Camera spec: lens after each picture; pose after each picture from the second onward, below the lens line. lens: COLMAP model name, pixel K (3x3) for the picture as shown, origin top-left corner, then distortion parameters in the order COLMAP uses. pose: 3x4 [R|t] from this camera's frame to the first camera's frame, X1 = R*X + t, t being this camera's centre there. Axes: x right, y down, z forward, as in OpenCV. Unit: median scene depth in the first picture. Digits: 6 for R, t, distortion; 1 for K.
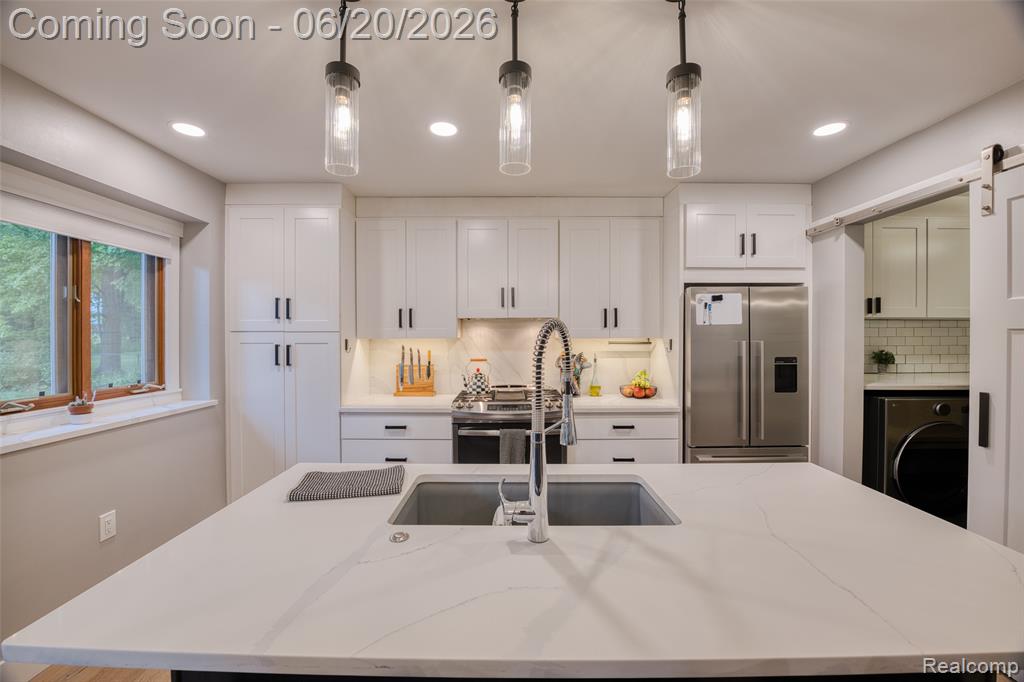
lens RADIAL K [[413.8, 0, 513.6], [0, 413.8, 333.5], [0, 0, 1]] dist [-0.024357, 0.001366]
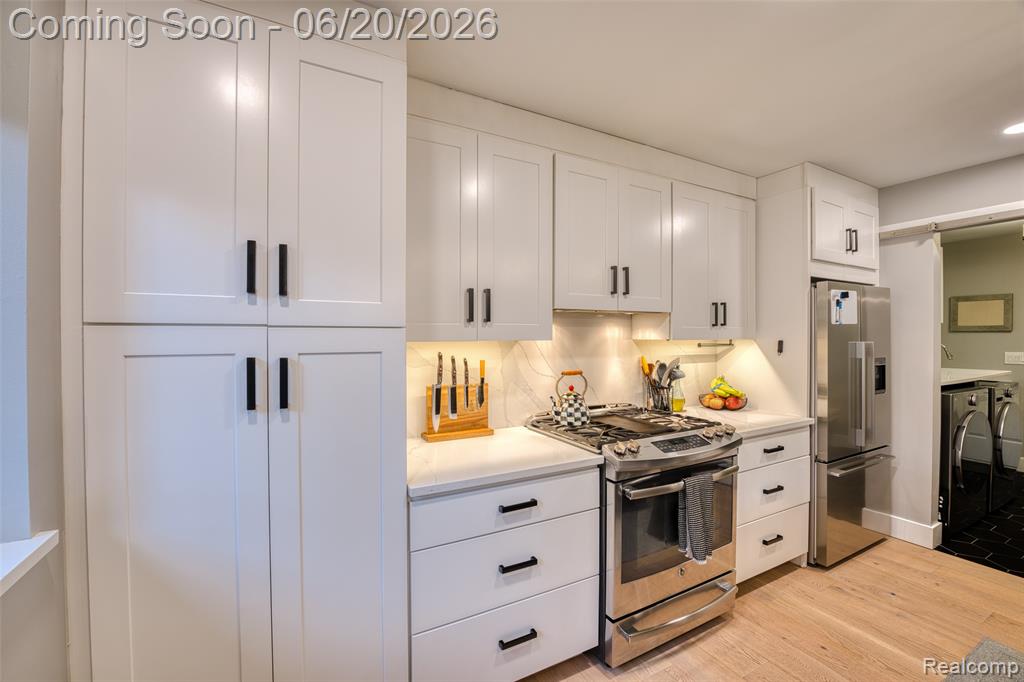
lens RADIAL K [[413.8, 0, 534.0], [0, 413.8, 338.6], [0, 0, 1]] dist [-0.024357, 0.001366]
pose [[0.877998, -0.002135, 0.478659, -0.454368], [-0.001394, 0.999974, 0.007018, 0.004161], [-0.478662, -0.006829, 0.877973, 0.449060]]
